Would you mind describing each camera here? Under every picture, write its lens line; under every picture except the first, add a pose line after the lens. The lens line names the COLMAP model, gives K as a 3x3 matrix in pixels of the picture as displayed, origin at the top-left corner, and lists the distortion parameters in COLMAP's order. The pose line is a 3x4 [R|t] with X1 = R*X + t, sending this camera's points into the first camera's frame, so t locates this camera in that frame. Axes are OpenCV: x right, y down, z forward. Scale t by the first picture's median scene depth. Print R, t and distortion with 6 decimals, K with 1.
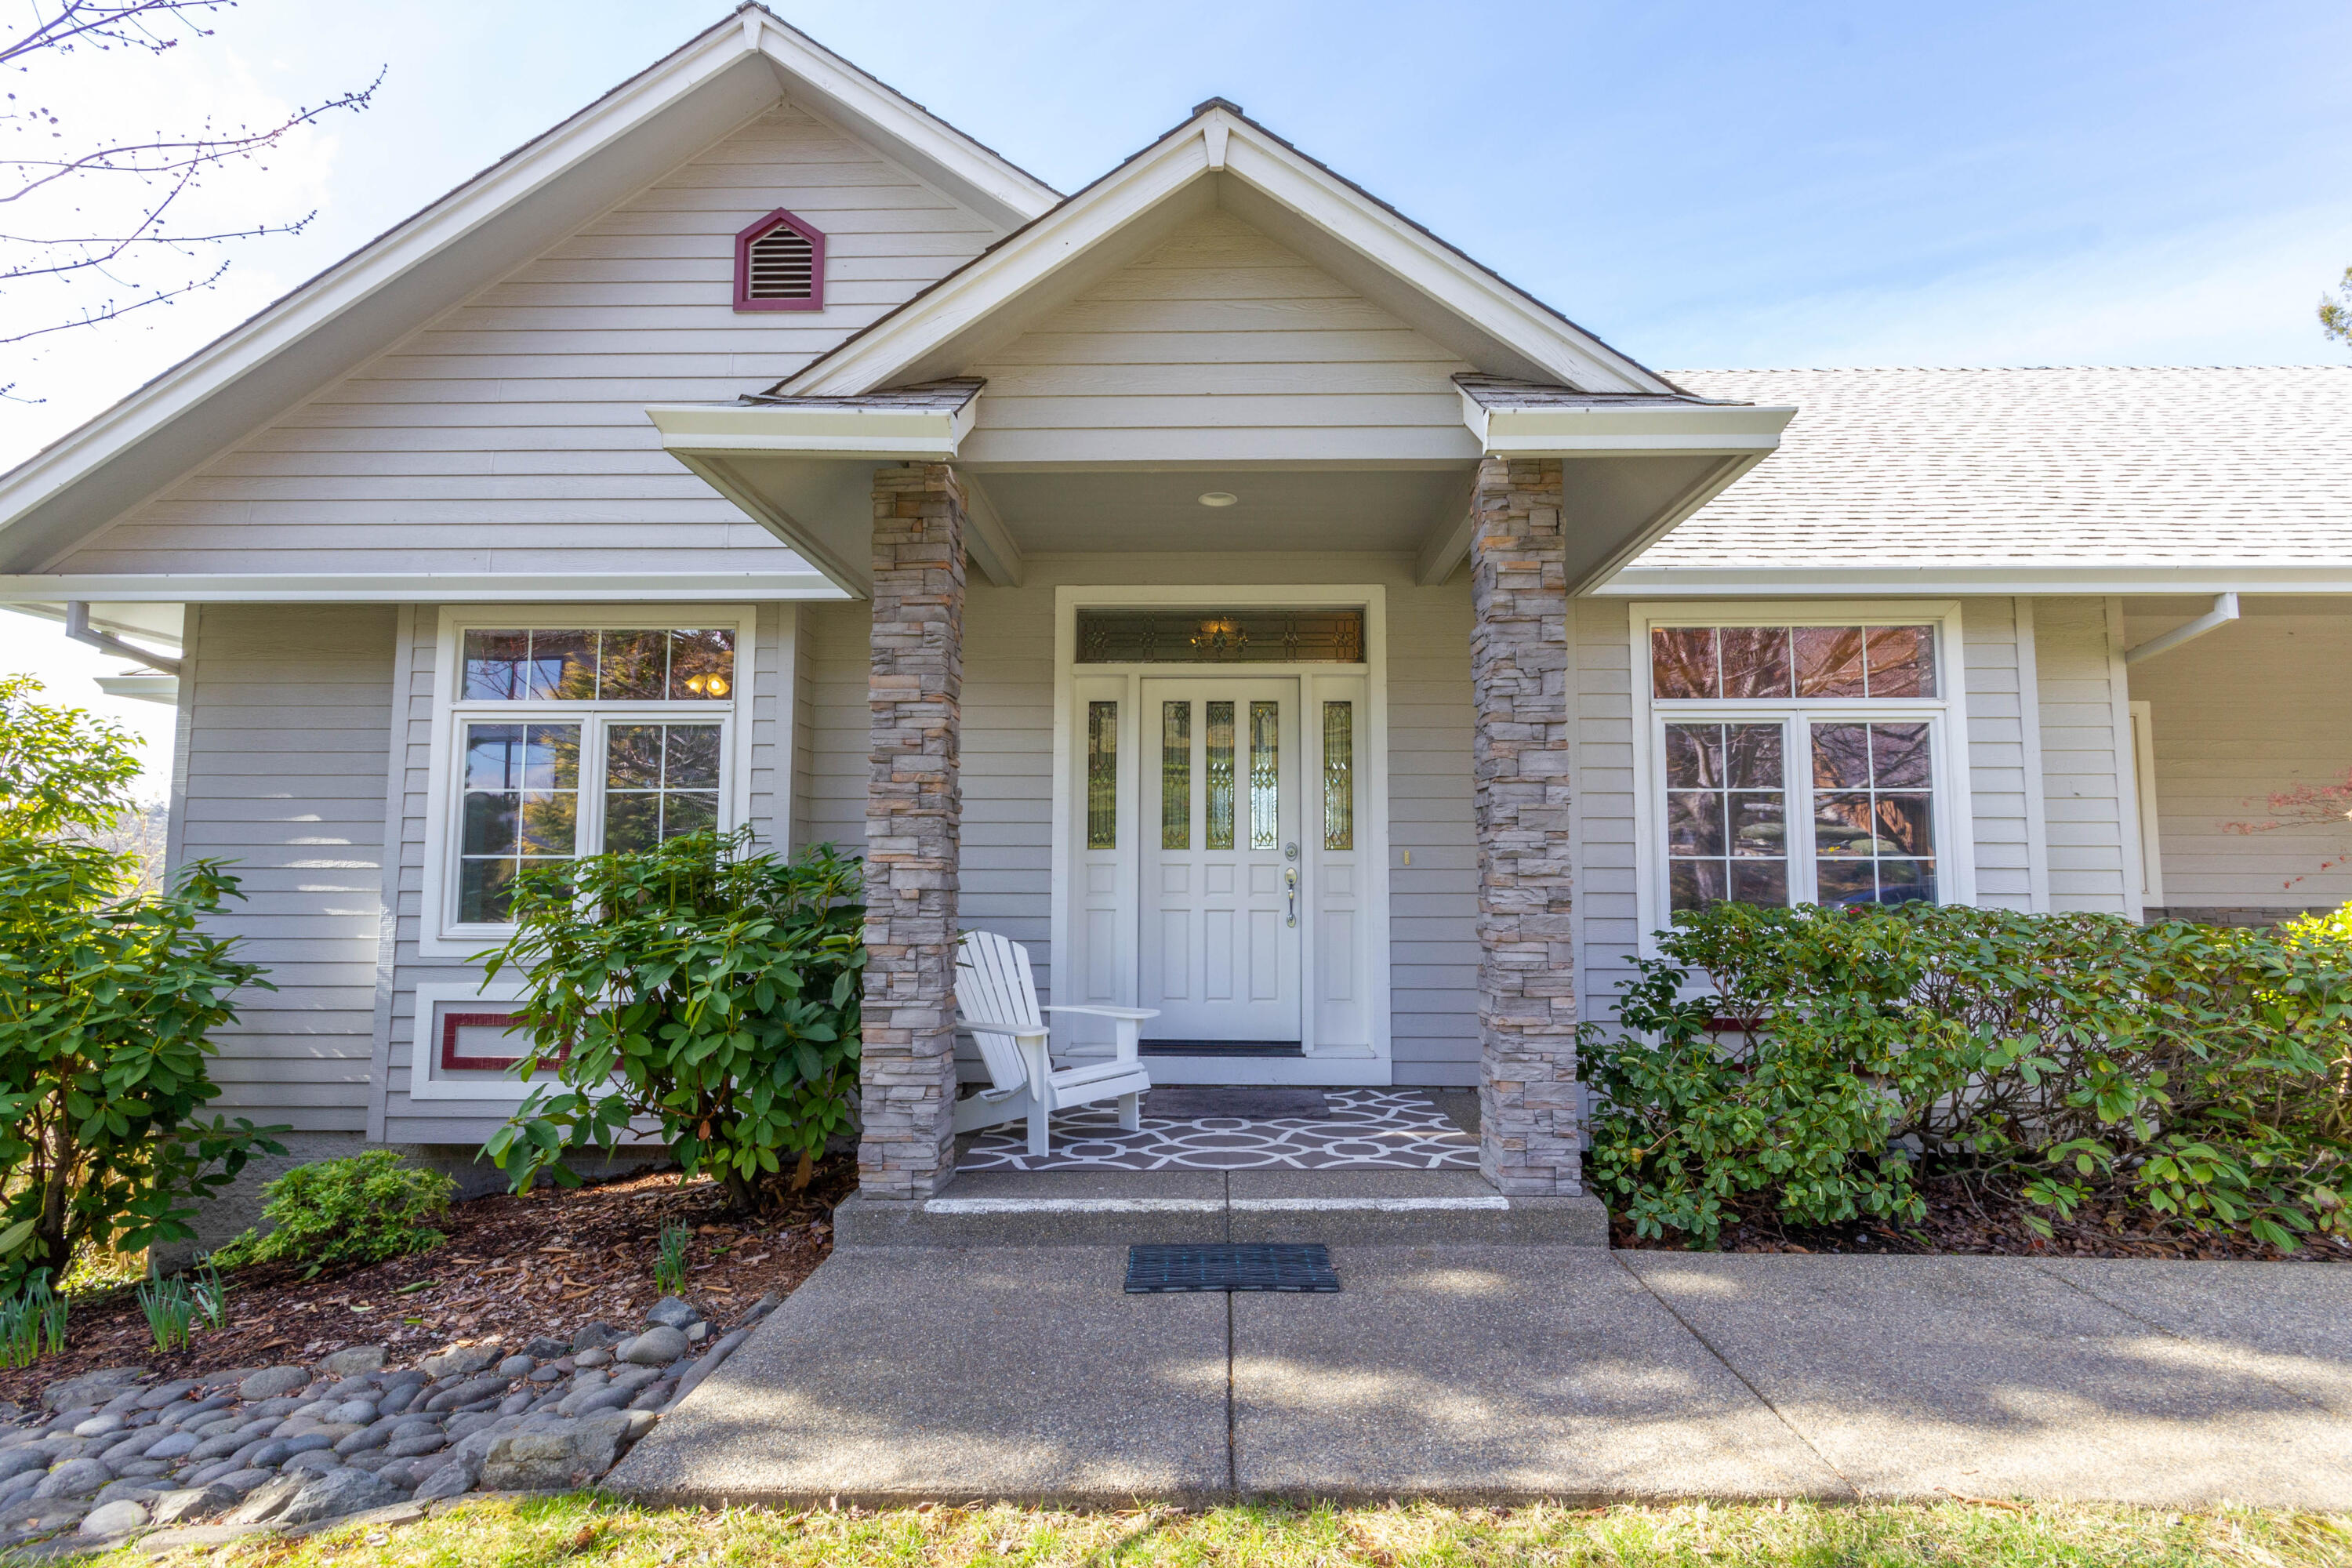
lens RADIAL K [[1084.7, 0, 1195.5], [0, 1084.7, 795.2], [0, 0, 1]] dist [0.006441, -0.000208]
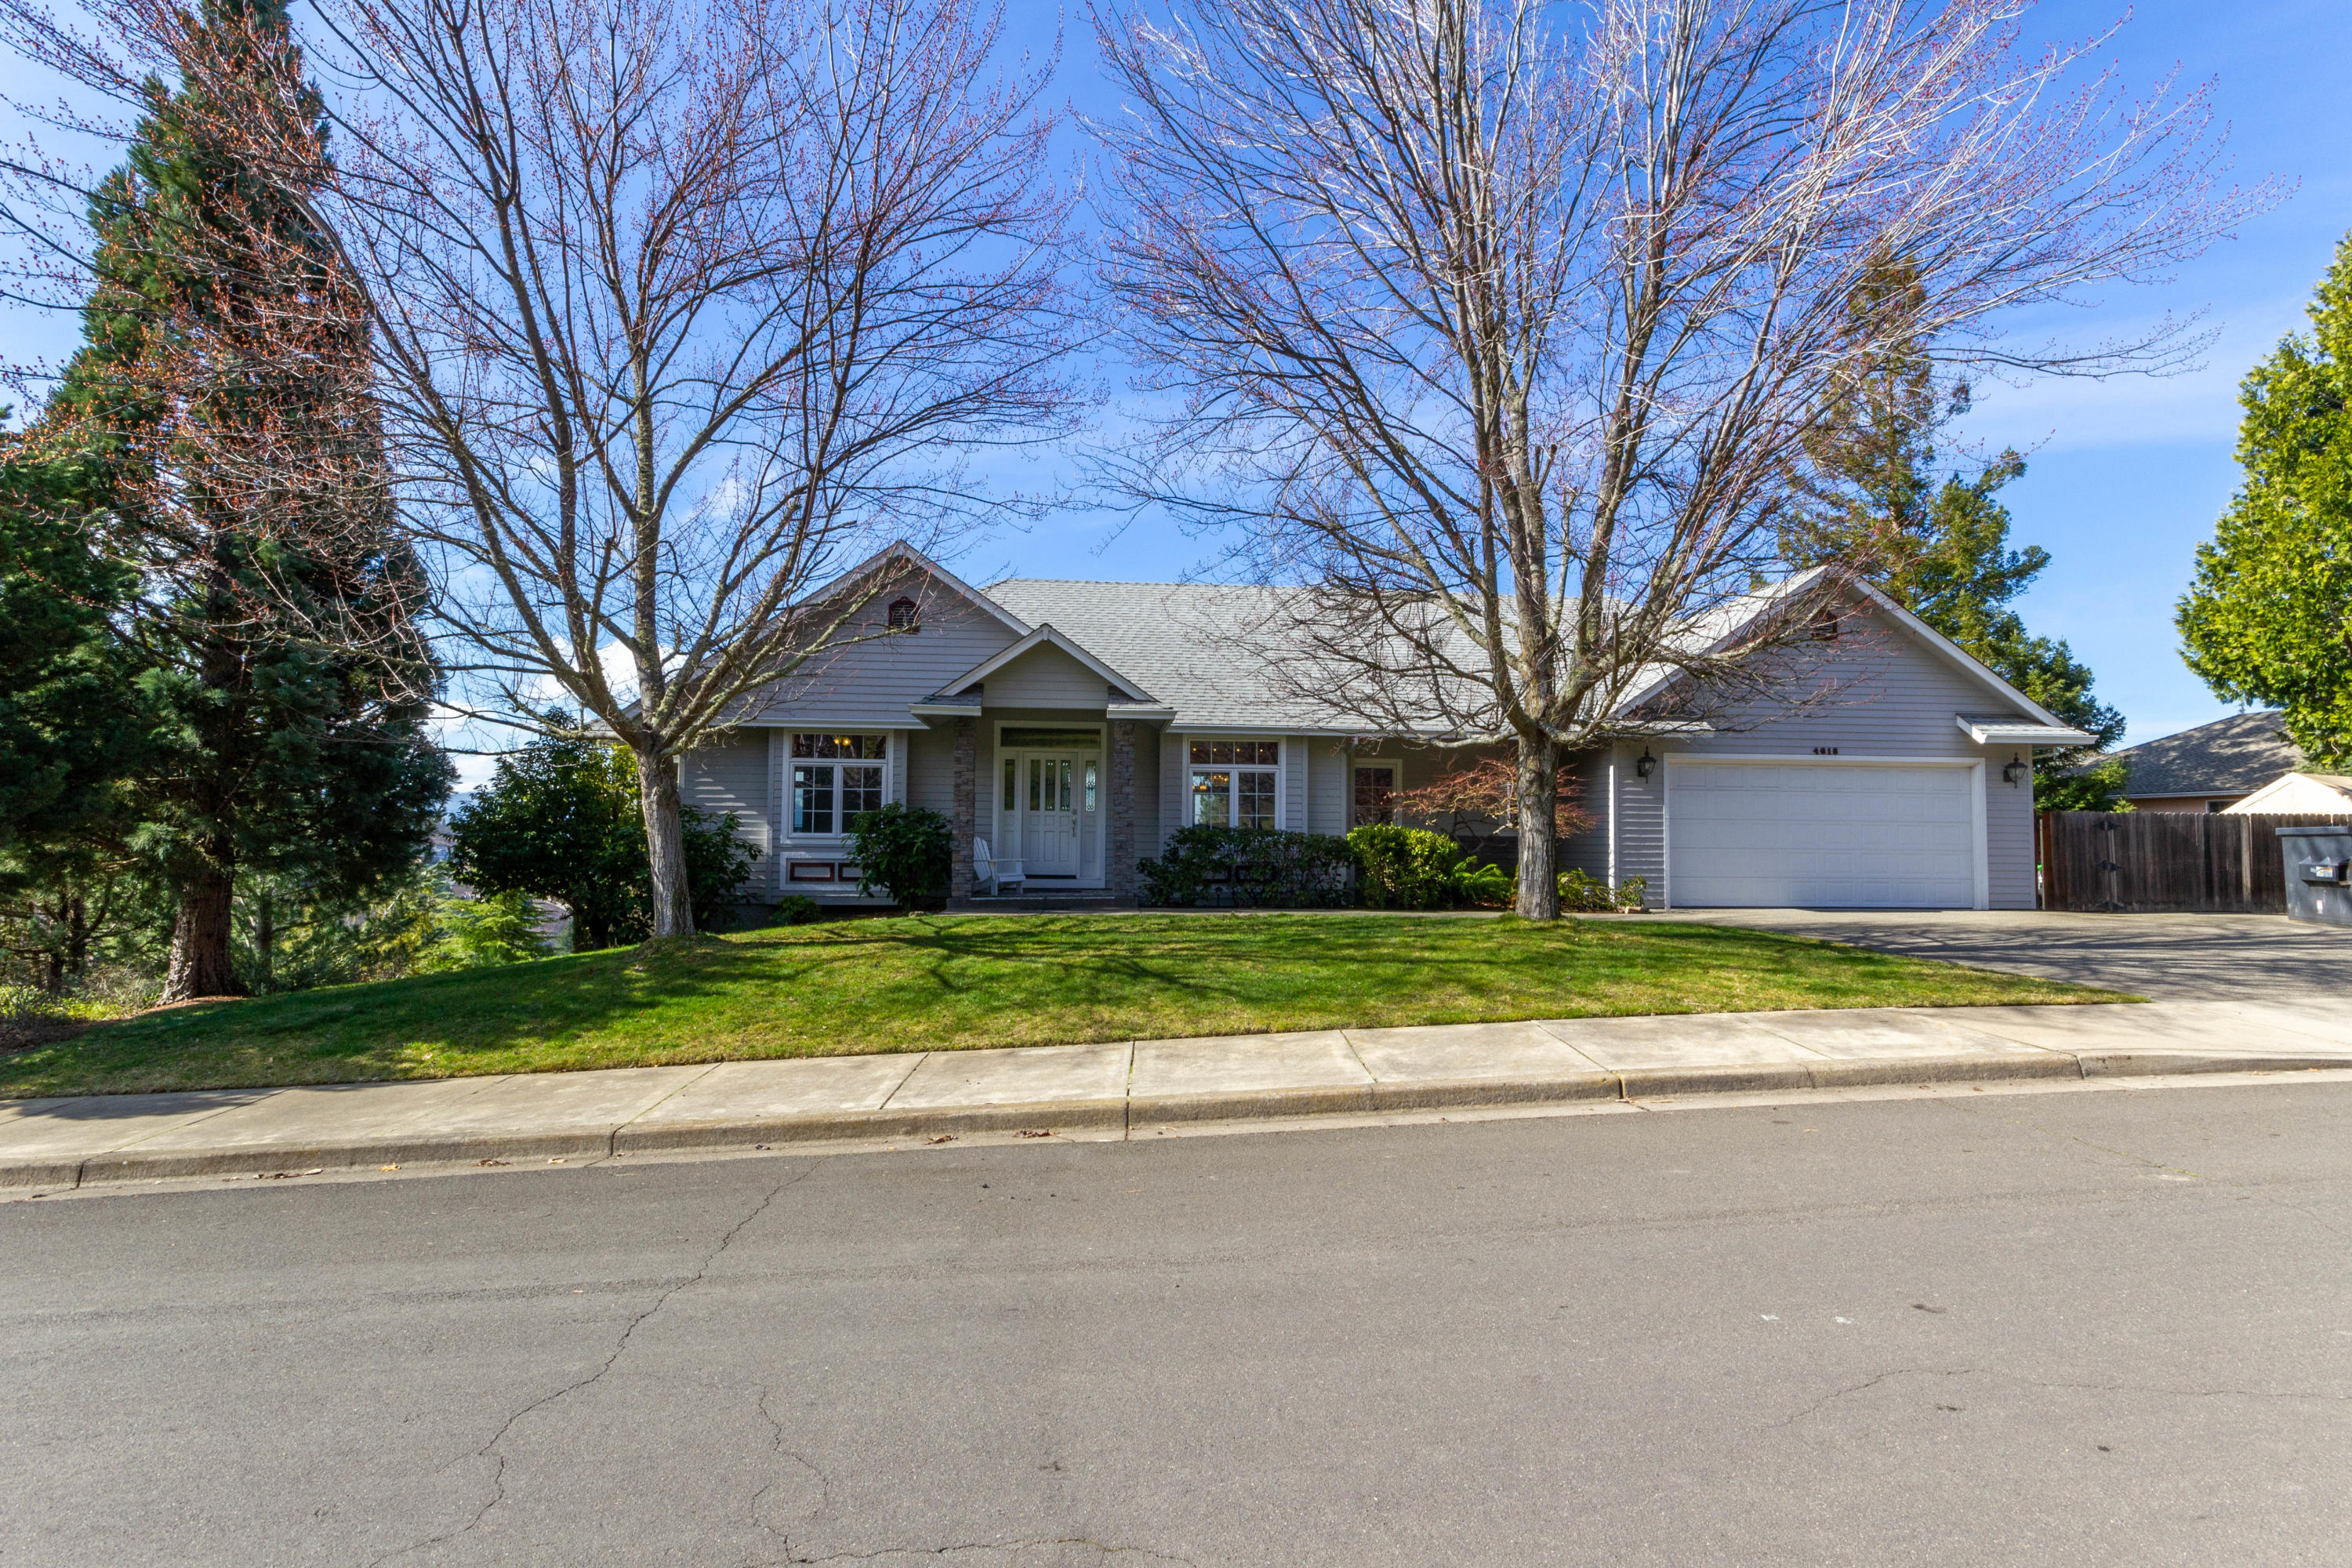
lens RADIAL K [[1084.7, 0, 1195.5], [0, 1084.7, 795.2], [0, 0, 1]] dist [0.006441, -0.000208]
pose [[0.993262, 0.009789, 0.115474, 0.079697], [-0.014129, 0.999222, 0.036821, -0.113842], [-0.115024, -0.038204, 0.992628, -2.118350]]
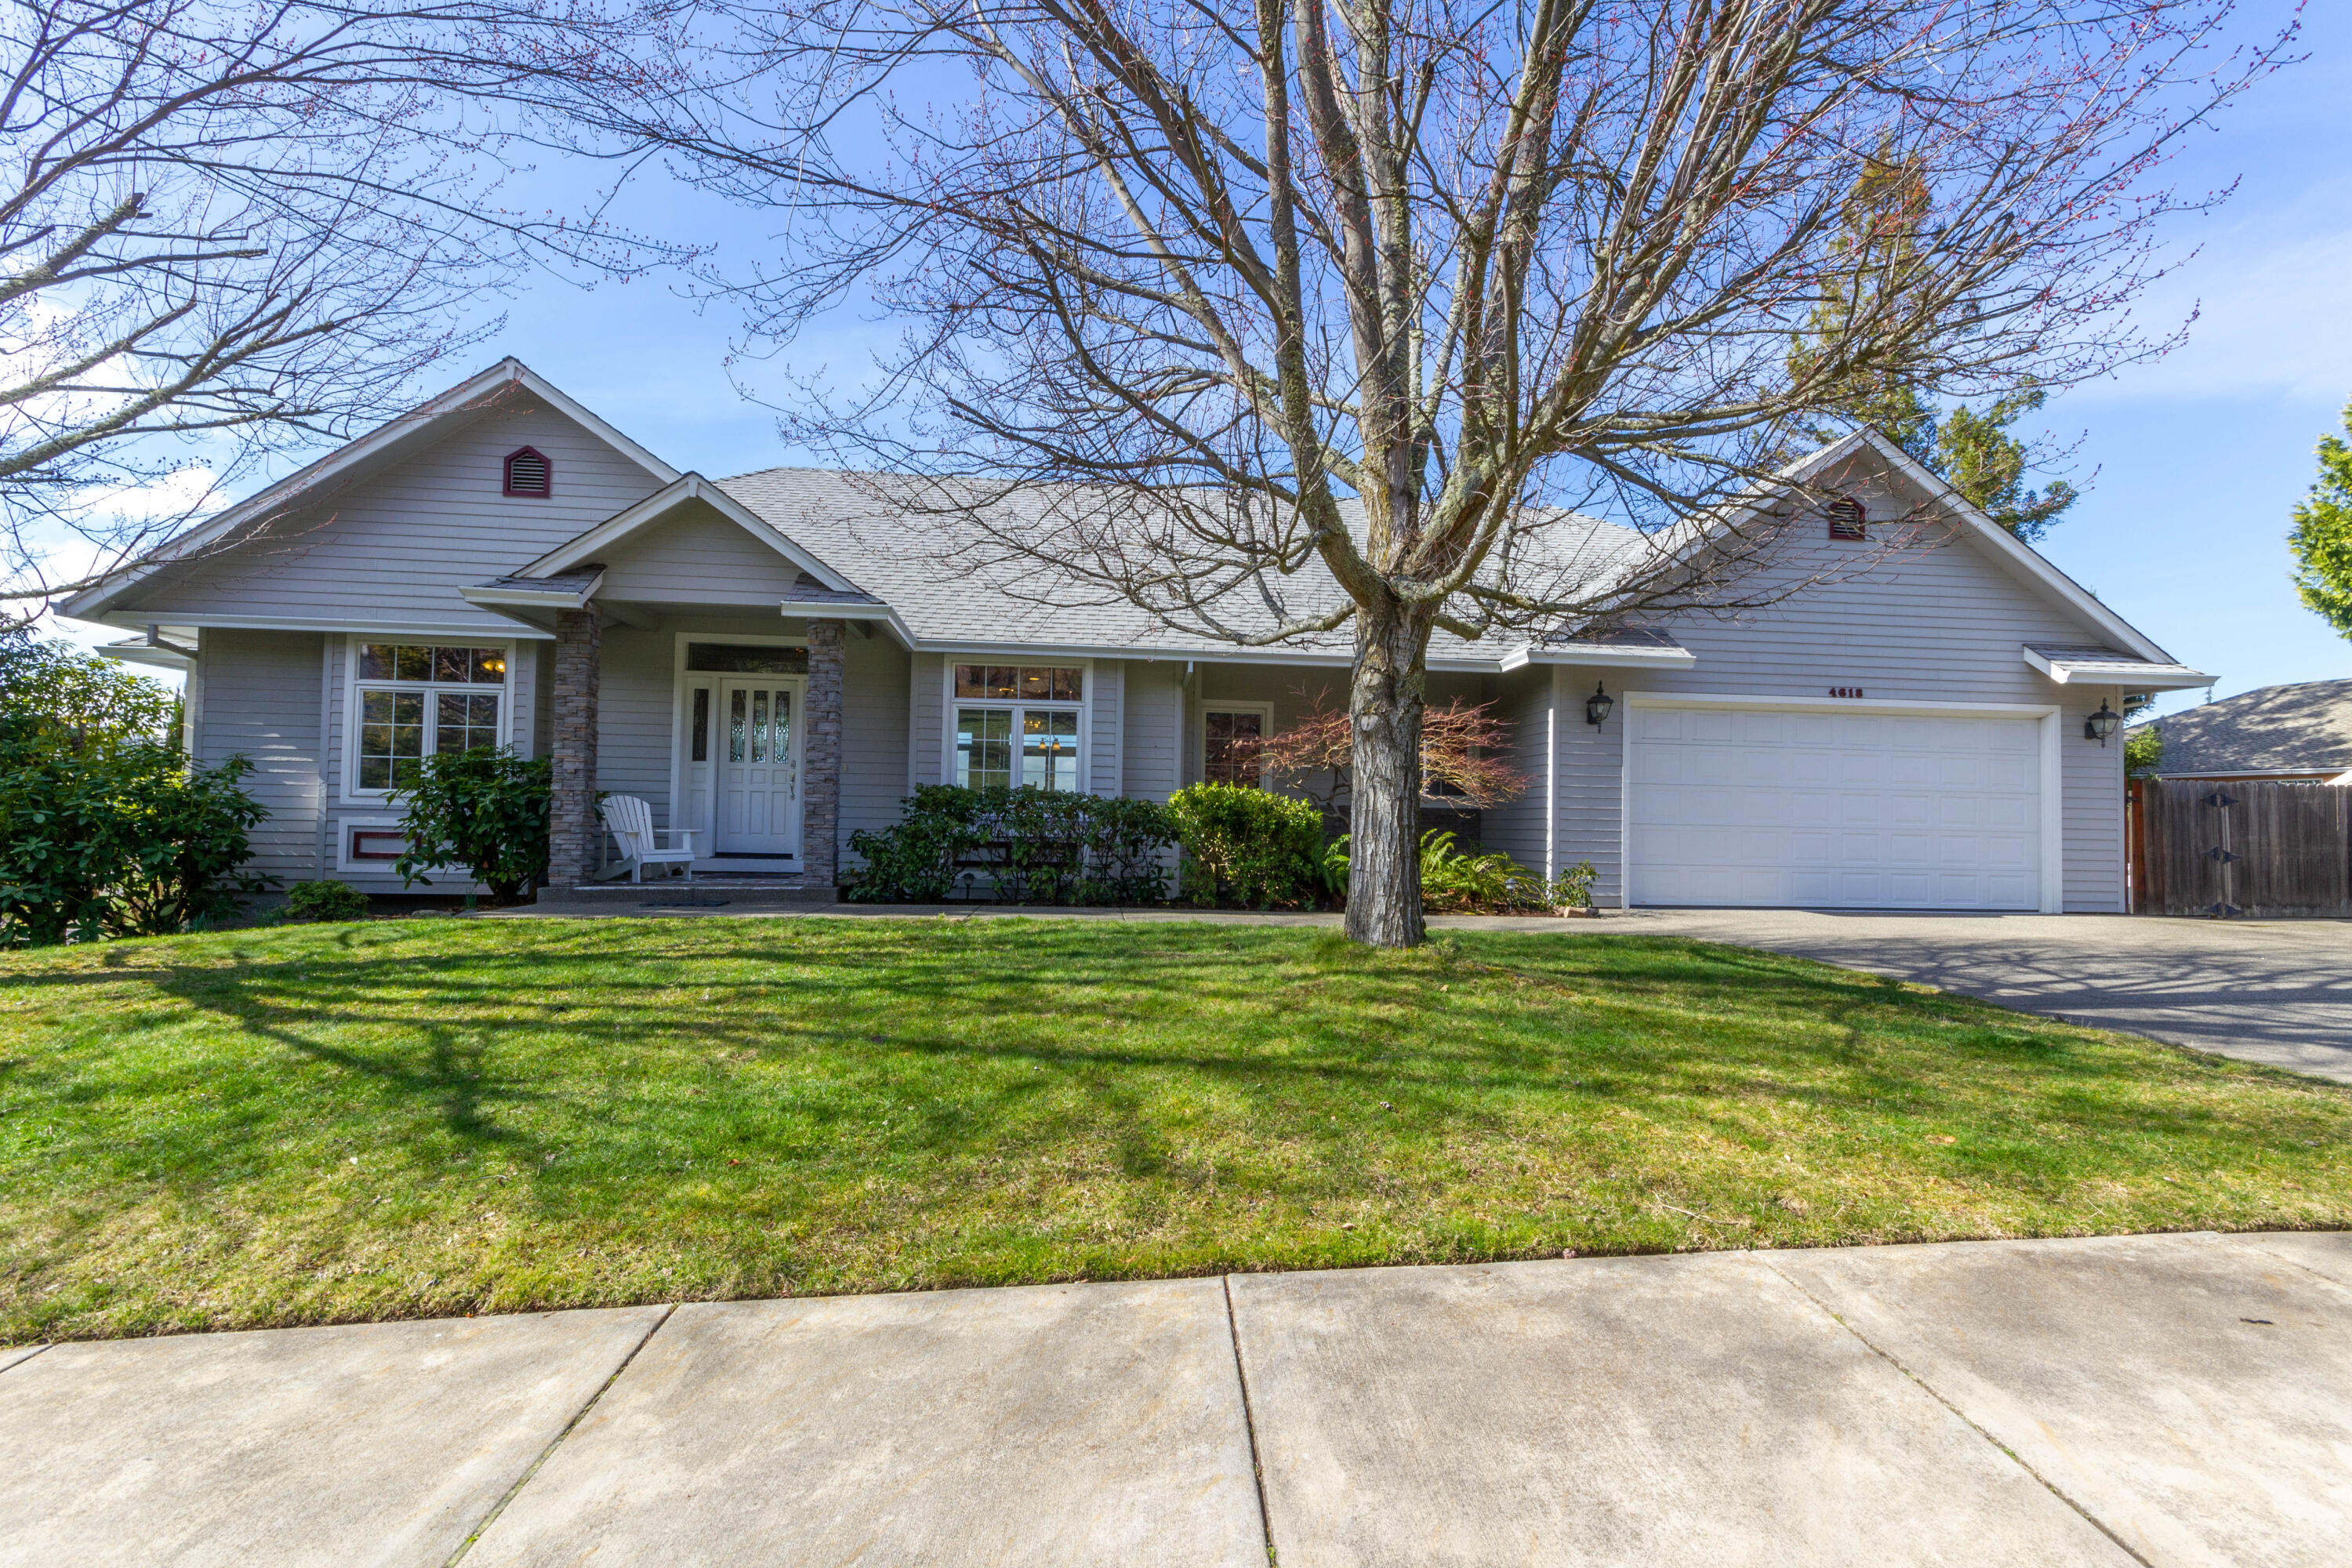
lens RADIAL K [[1068.3, 0, 1192.2], [0, 1068.3, 789.9], [0, 0, 1]] dist [0.001910, 0.001009]
pose [[0.990631, 0.019750, 0.135129, 0.612126], [-0.026291, 0.998559, 0.046790, -0.015814], [-0.134010, -0.049905, 0.989723, -1.222812]]
